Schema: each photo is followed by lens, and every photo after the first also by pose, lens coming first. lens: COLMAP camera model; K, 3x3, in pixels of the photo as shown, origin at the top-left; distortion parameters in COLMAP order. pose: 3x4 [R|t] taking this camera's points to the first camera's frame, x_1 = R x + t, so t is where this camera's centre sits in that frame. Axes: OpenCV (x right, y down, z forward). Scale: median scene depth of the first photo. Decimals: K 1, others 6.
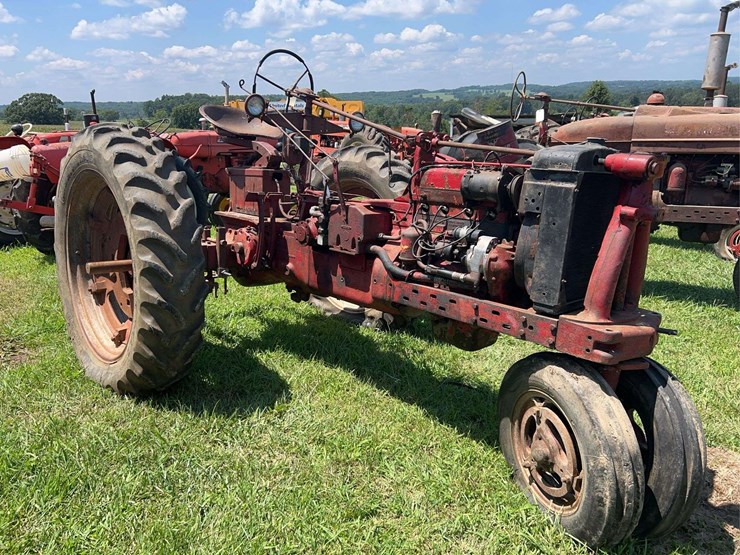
lens RADIAL K [[556.9, 0, 374.1], [0, 556.9, 279.5], [0, 0, 1]] dist [0.065417, -0.078977]
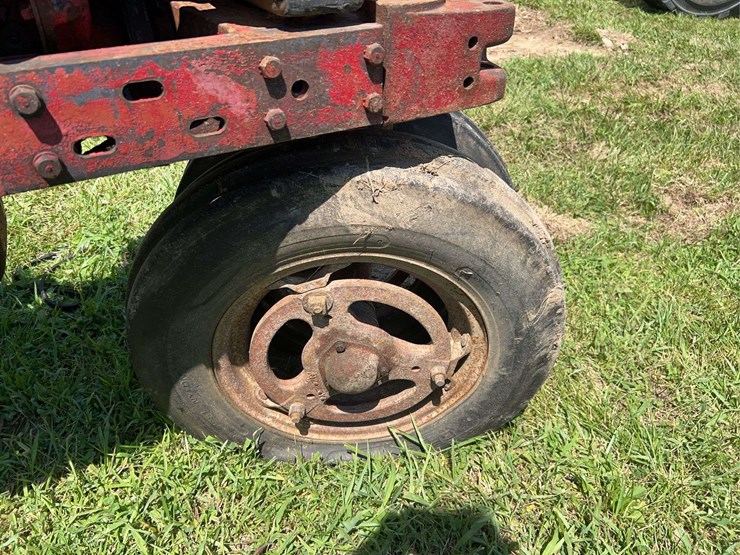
lens RADIAL K [[557.5, 0, 367.9], [0, 557.5, 276.3], [0, 0, 1]] dist [0.052813, -0.060202]
pose [[0.259237, -0.601058, 0.755993, 0.015834], [0.212627, 0.799065, 0.562392, 0.008322], [-0.942118, 0.014952, 0.334948, 0.690078]]
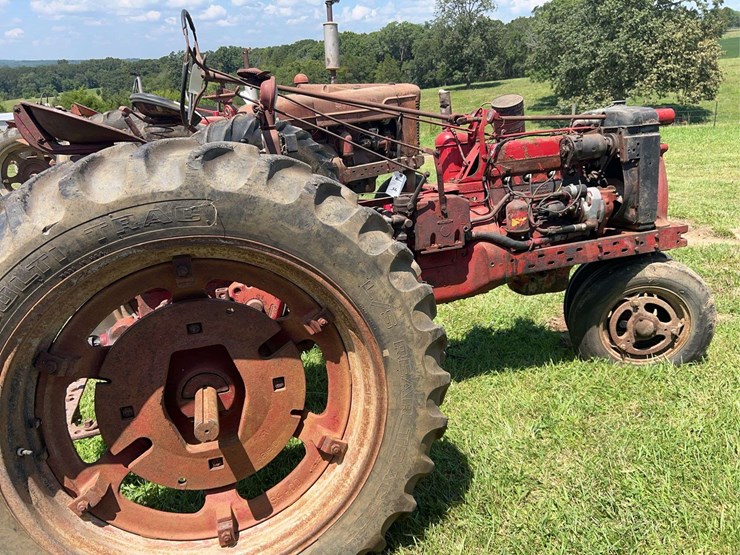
lens RADIAL K [[557.5, 0, 367.9], [0, 557.5, 276.3], [0, 0, 1]] dist [0.052813, -0.060202]
pose [[0.458561, -0.313074, 0.831689, -0.927075], [0.294686, 0.936504, 0.190052, -0.229748], [-0.838380, 0.157937, 0.521703, 0.676672]]
